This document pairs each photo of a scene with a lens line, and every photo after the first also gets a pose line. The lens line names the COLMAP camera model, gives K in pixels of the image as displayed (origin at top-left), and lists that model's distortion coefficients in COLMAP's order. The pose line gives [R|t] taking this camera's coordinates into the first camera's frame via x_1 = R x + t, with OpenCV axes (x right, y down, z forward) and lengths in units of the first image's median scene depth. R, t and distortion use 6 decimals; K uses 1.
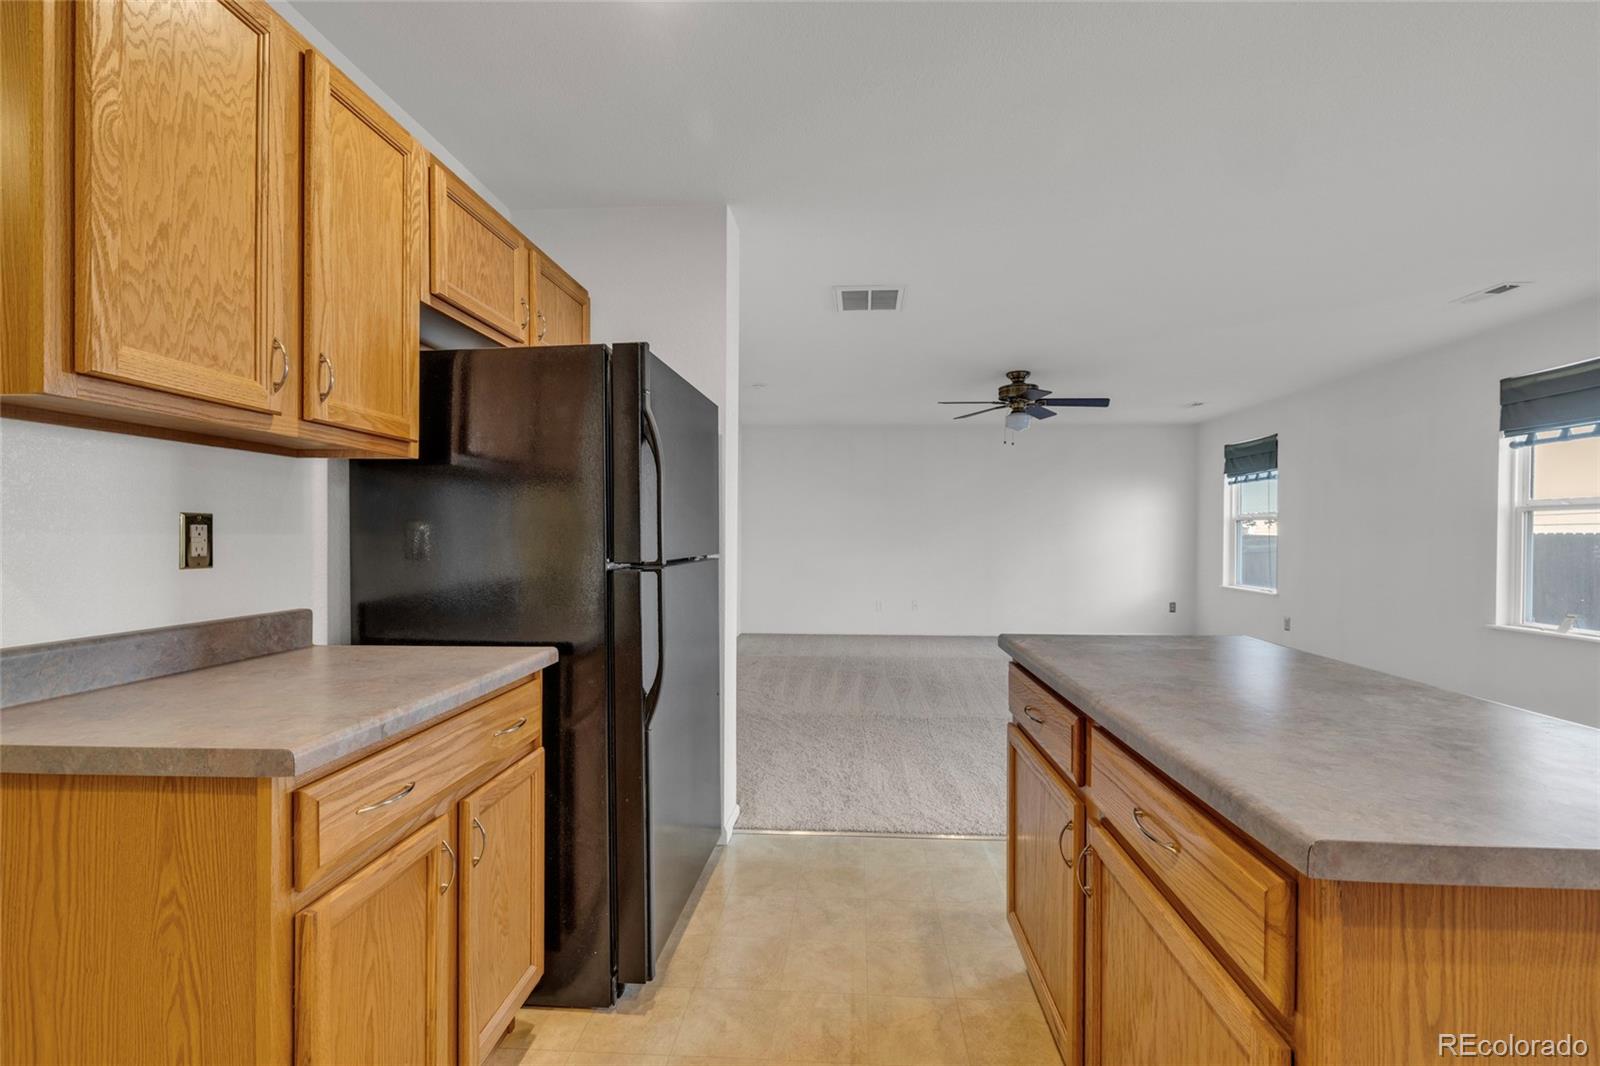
lens RADIAL K [[675.8, 0, 822.6], [0, 675.8, 537.0], [0, 0, 1]] dist [-0.000253, -0.000208]
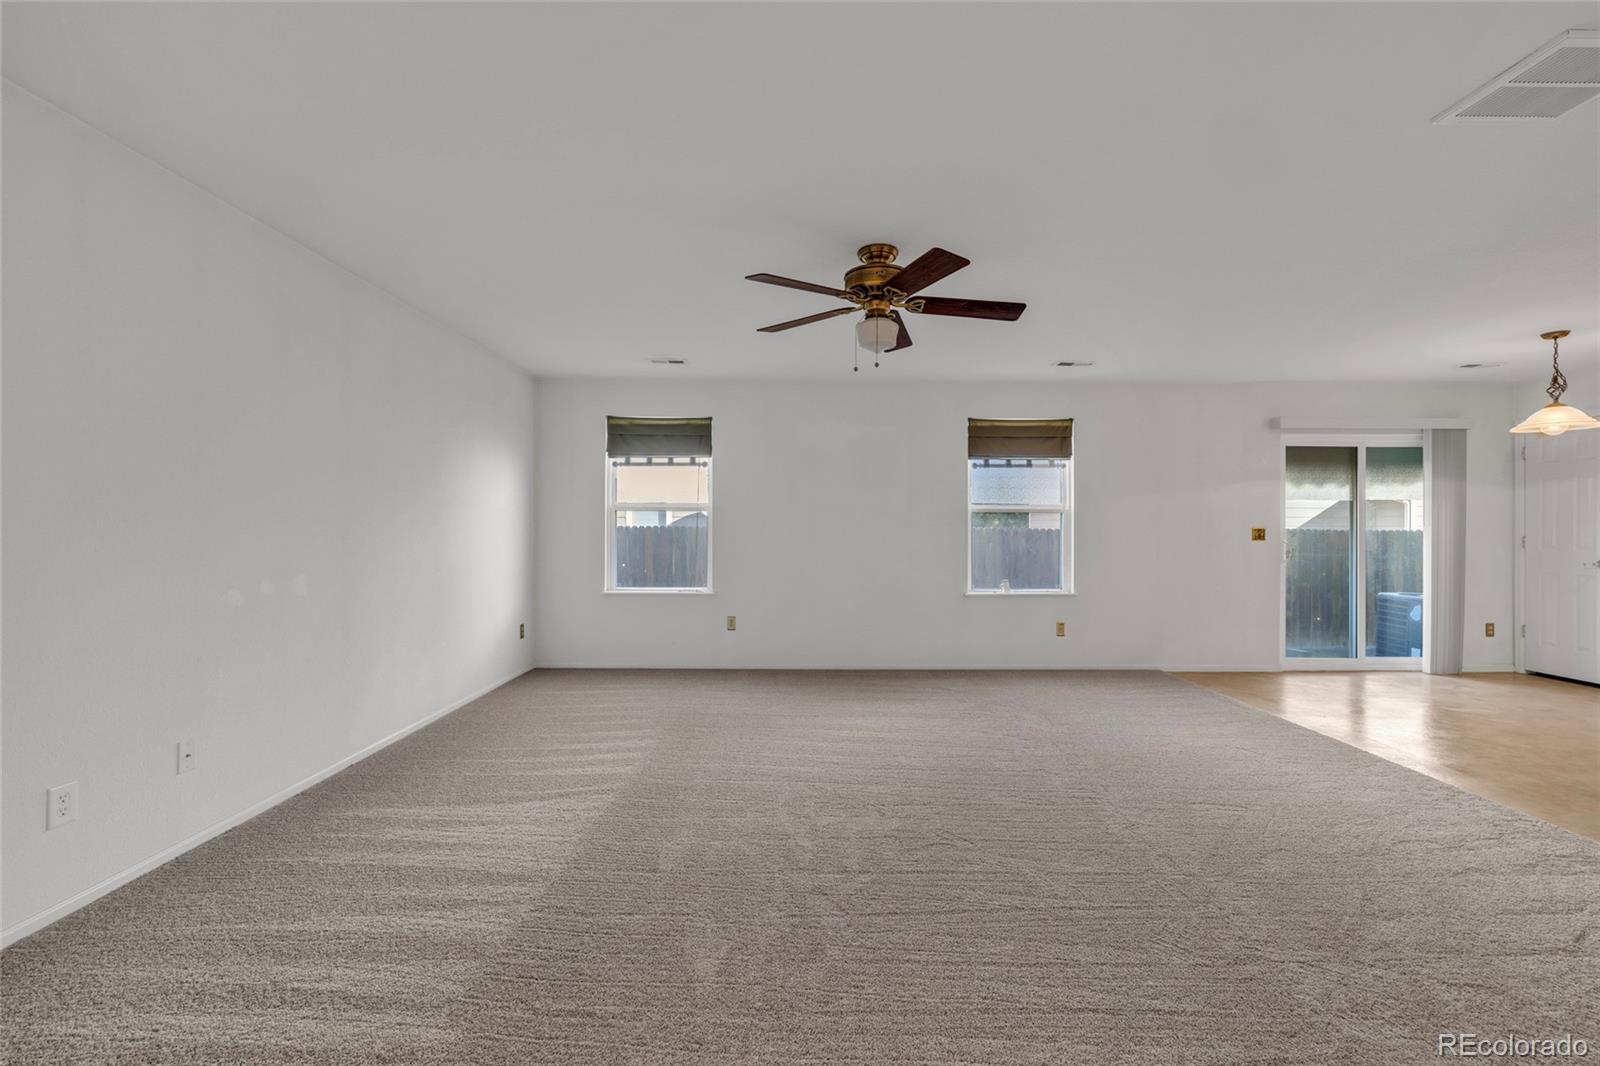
lens RADIAL K [[668.3, 0, 802.1], [0, 668.3, 530.5], [0, 0, 1]] dist [0.000103, 0.000027]
pose [[-0.049845, -0.007031, 0.998732, -0.948905], [0.000886, 0.999975, 0.007084, -0.023609], [-0.998757, 0.001238, -0.049838, 3.656391]]
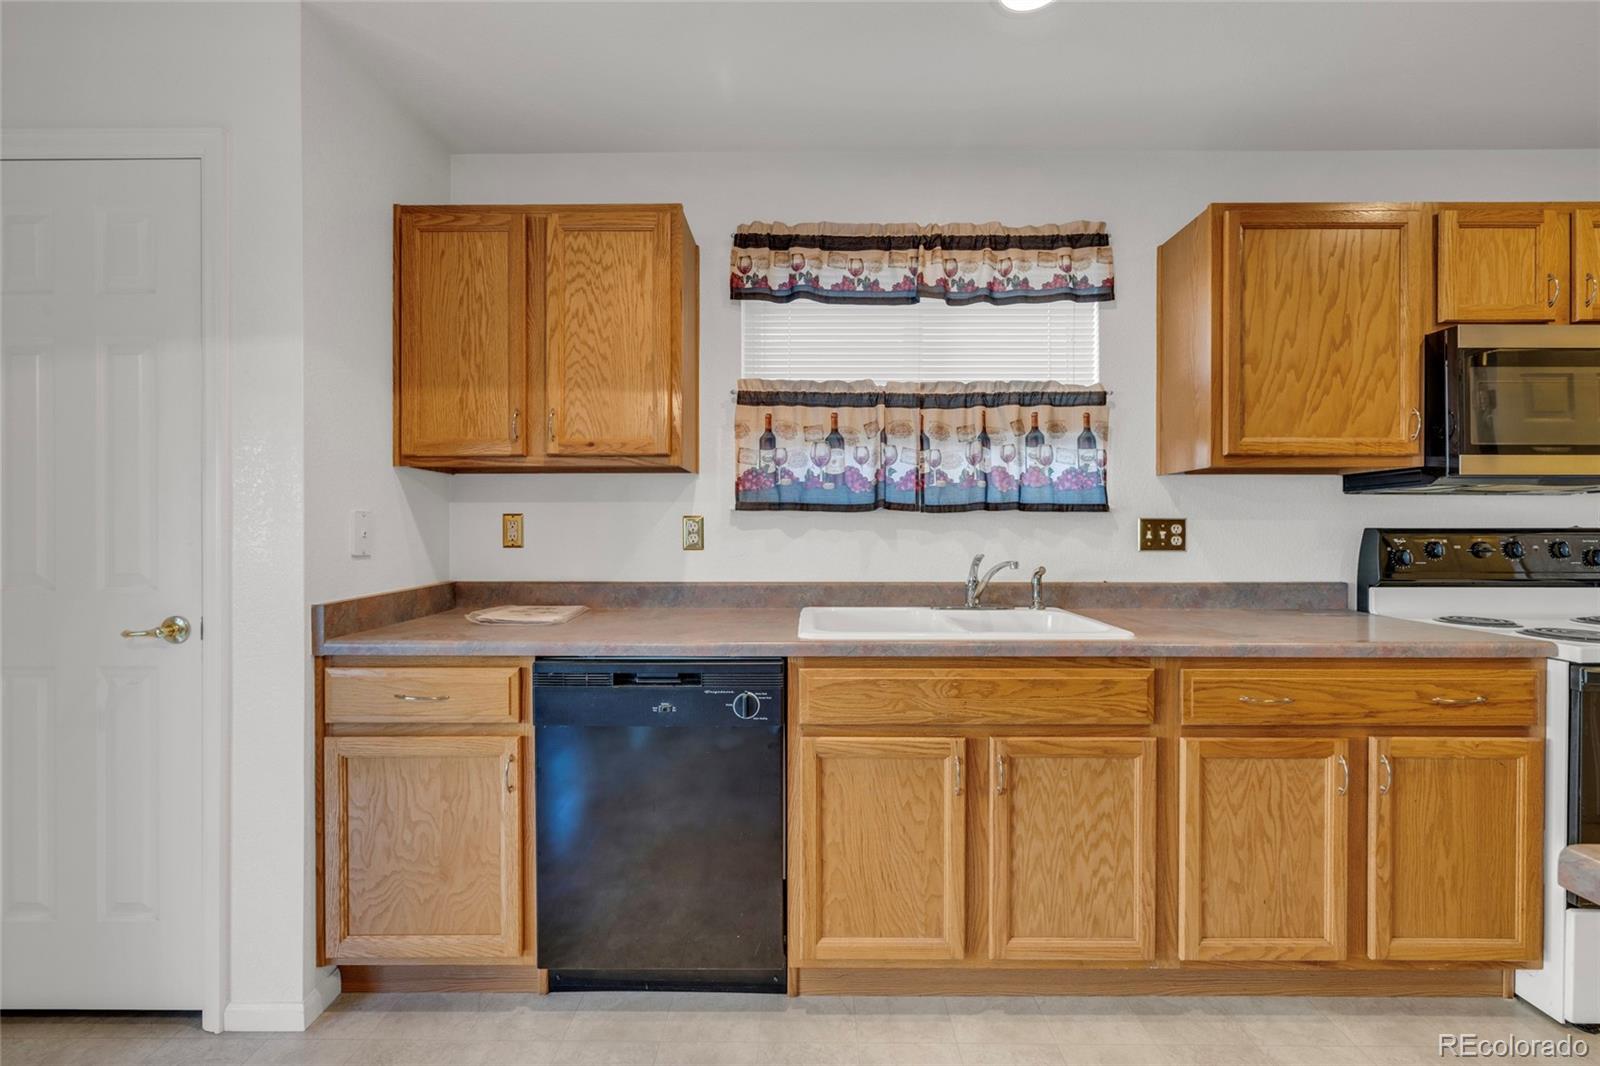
lens RADIAL K [[668.3, 0, 802.1], [0, 668.3, 530.5], [0, 0, 1]] dist [0.000103, 0.000027]
pose [[-0.999284, -0.004542, -0.037574, 1.141895], [-0.004799, 0.999966, 0.006750, 0.003543], [0.037542, 0.006925, -0.999271, 0.723185]]
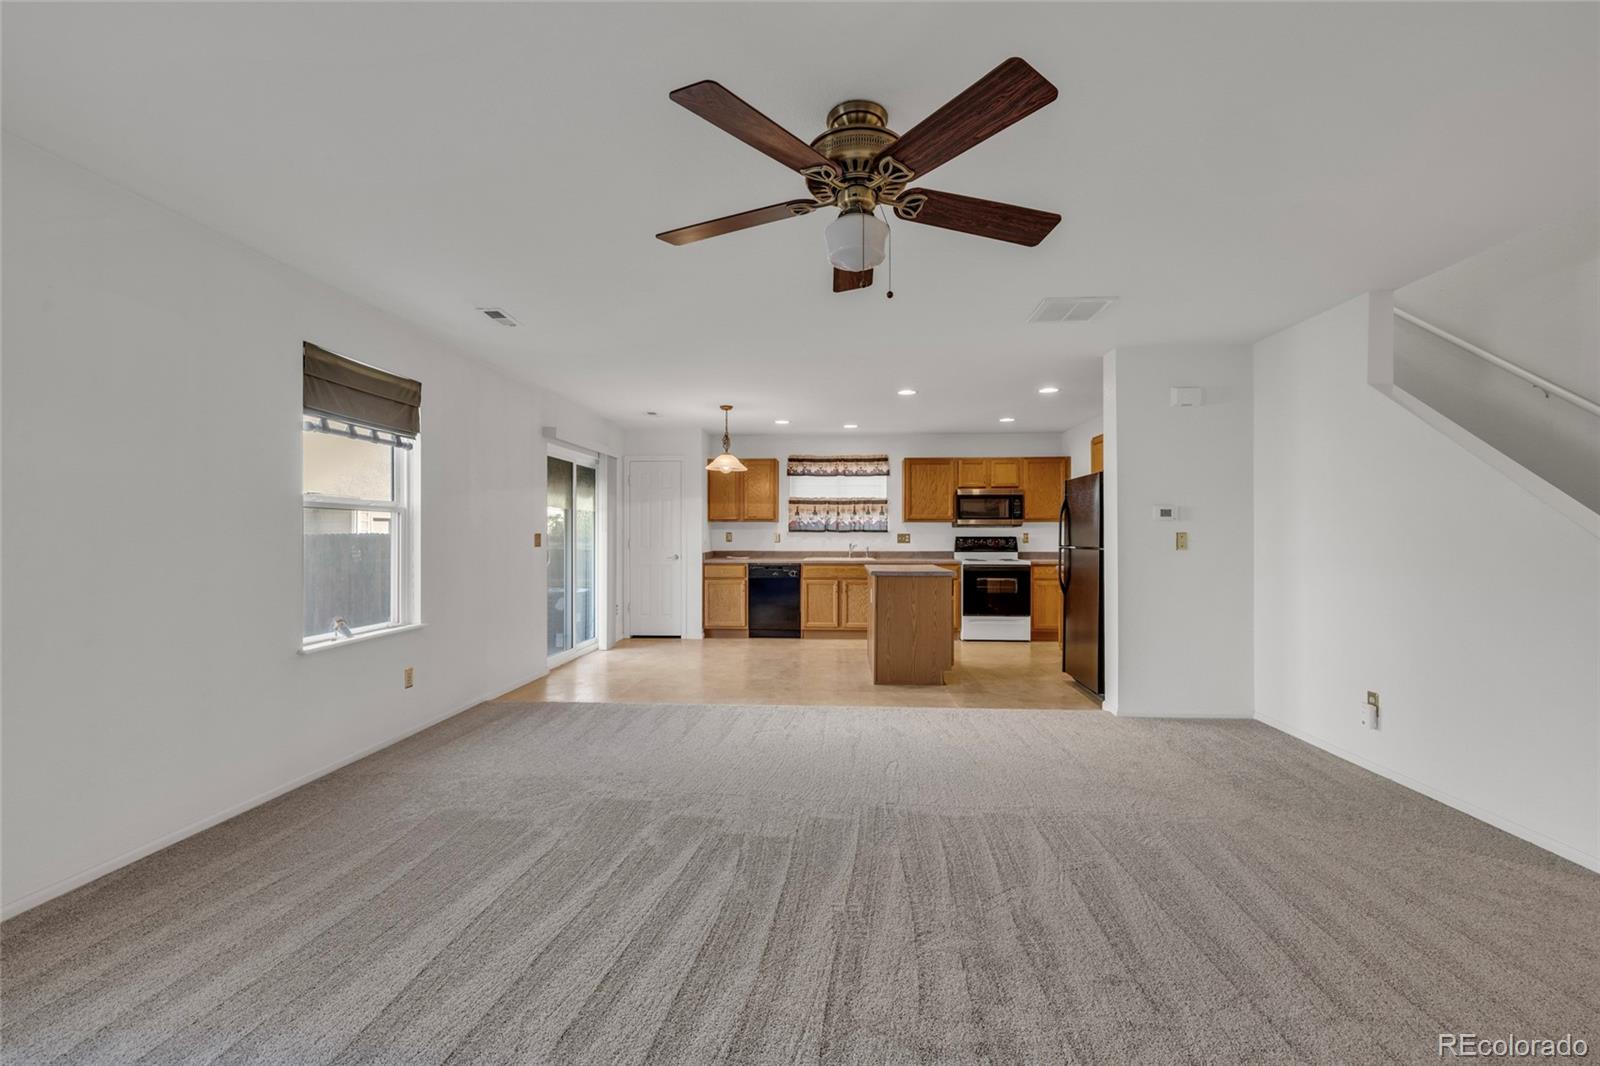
lens RADIAL K [[668.3, 0, 802.1], [0, 668.3, 530.5], [0, 0, 1]] dist [0.000103, 0.000027]
pose [[-0.999884, -0.004819, 0.014460, 1.045933], [-0.004853, 0.999985, -0.002368, -0.026455], [-0.014449, -0.002438, -0.999893, 4.593601]]
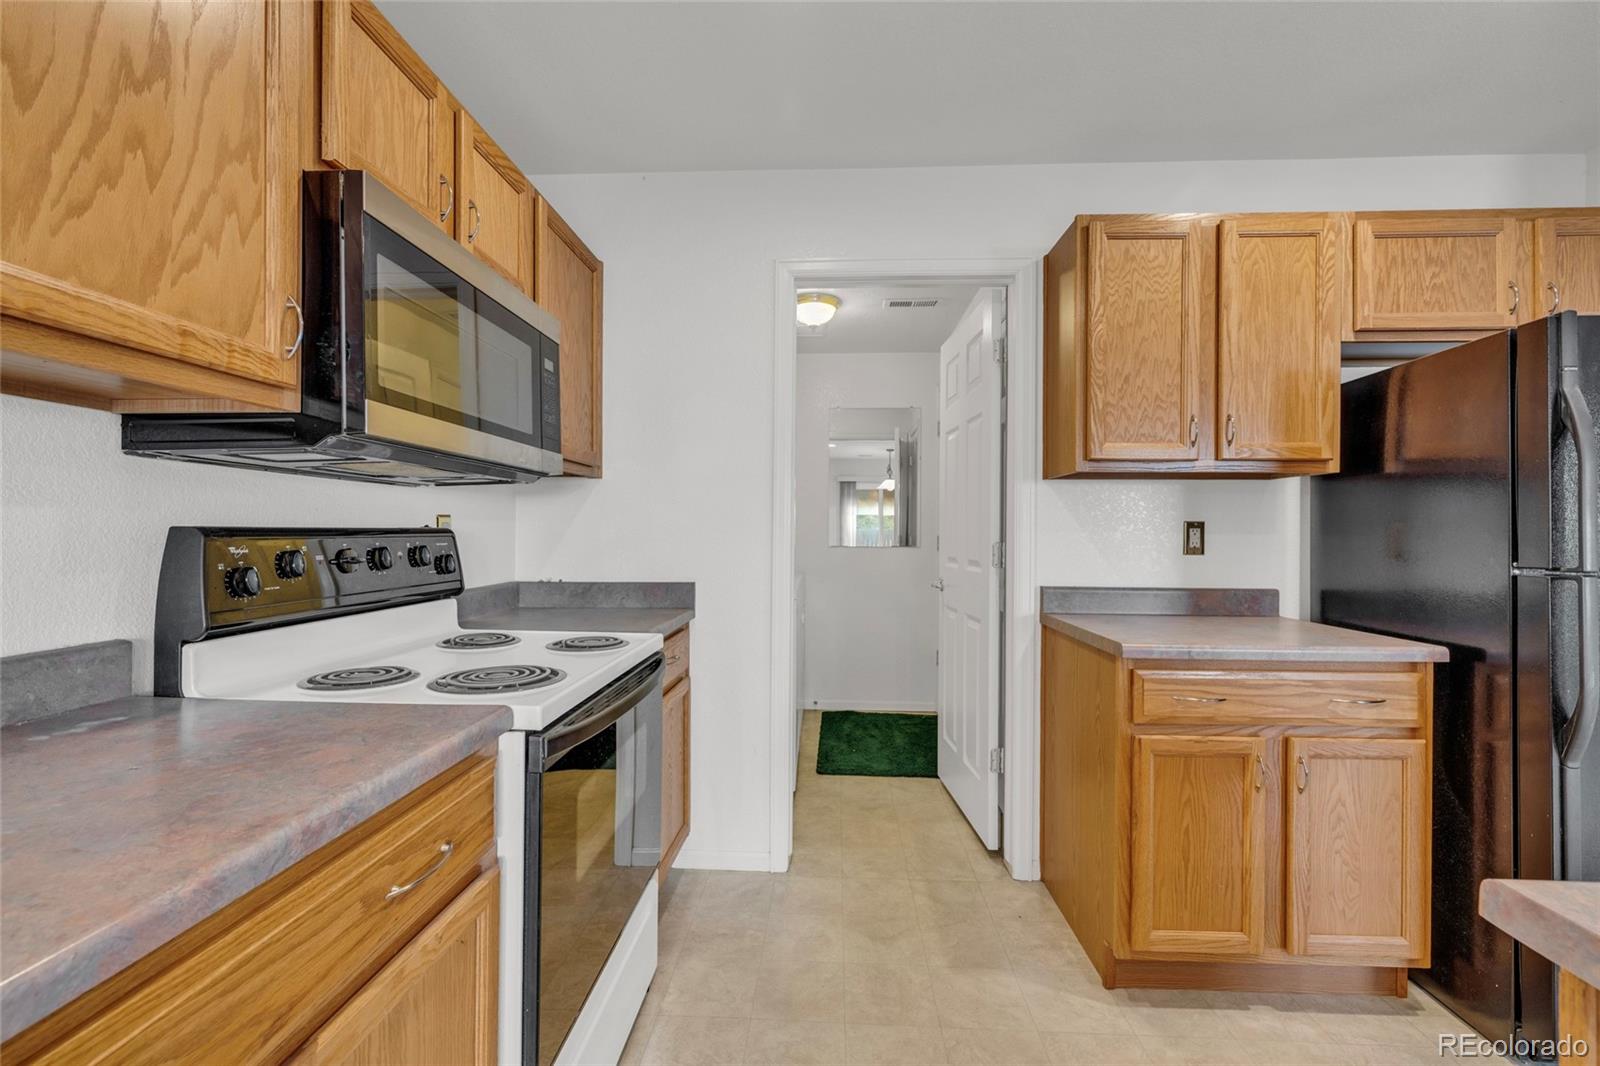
lens RADIAL K [[672.3, 0, 802.8], [0, 672.3, 530.1], [0, 0, 1]] dist [0.000271, 0.000013]
pose [[0.001386, -0.003866, -0.999992, 0.623574], [-0.010325, 0.999939, -0.003880, 0.001976], [0.999946, 0.010330, 0.001346, 0.039625]]
